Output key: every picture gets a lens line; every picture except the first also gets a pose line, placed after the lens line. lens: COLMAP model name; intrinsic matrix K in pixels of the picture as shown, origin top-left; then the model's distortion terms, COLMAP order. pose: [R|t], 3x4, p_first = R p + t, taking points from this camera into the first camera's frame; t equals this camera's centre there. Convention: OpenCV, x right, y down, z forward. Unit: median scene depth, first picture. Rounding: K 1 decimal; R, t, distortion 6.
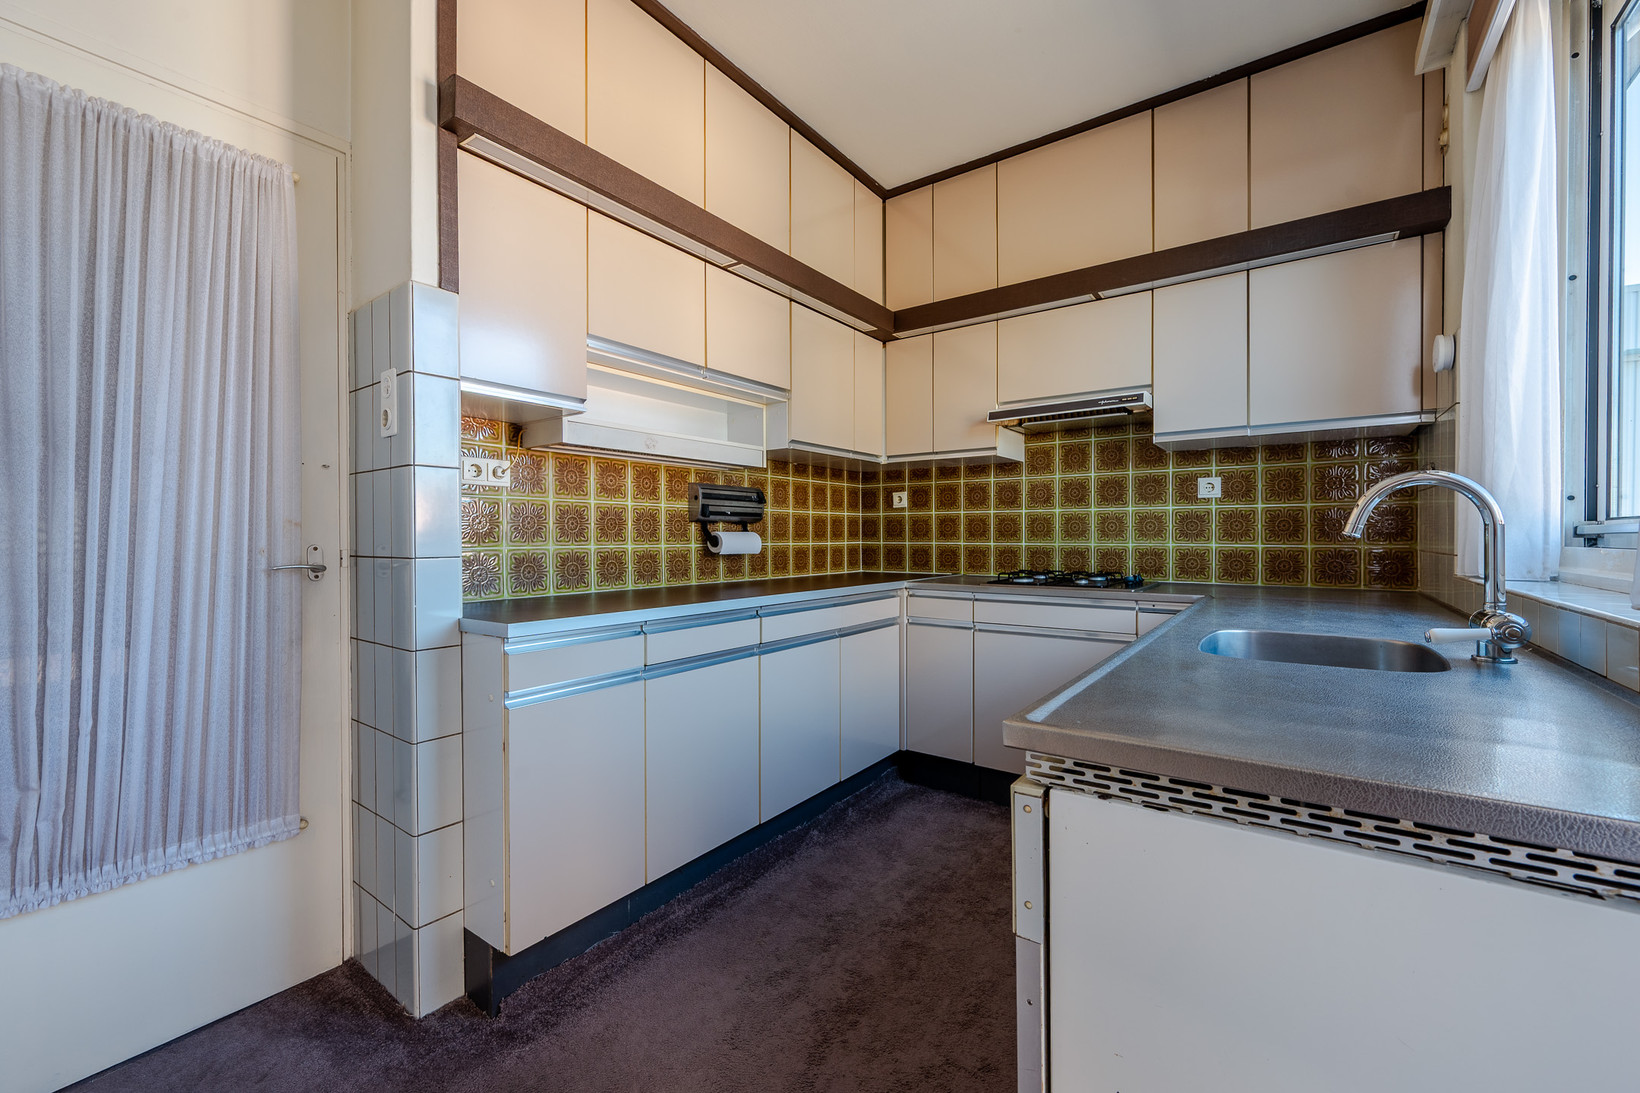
lens RADIAL K [[675.3, 0, 817.9], [0, 675.3, 537.8], [0, 0, 1]] dist [-0.000687, 0.000485]
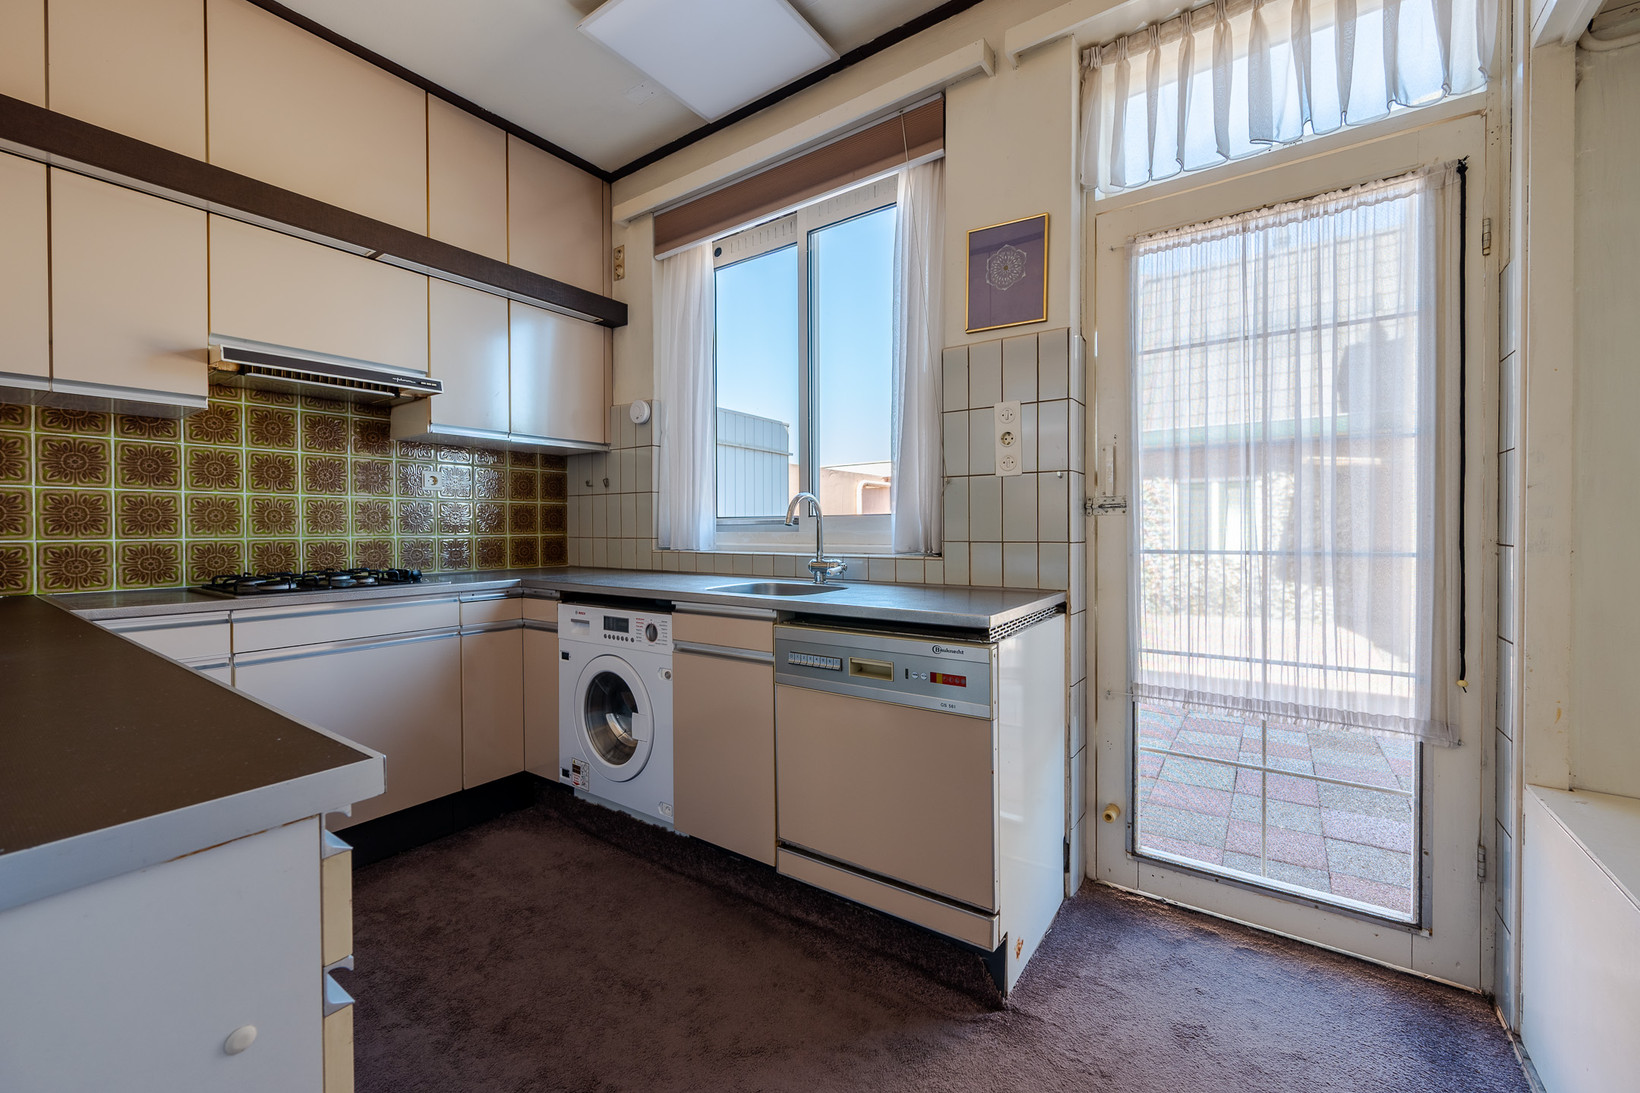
lens RADIAL K [[675.3, 0, 820.0], [0, 675.3, 530.0], [0, 0, 1]] dist [-0.000687, 0.000485]
pose [[-0.037841, -0.002308, 0.999281, -0.438604], [0.006487, 0.999976, 0.002555, 0.002198], [-0.999263, 0.006579, -0.037825, 0.408434]]
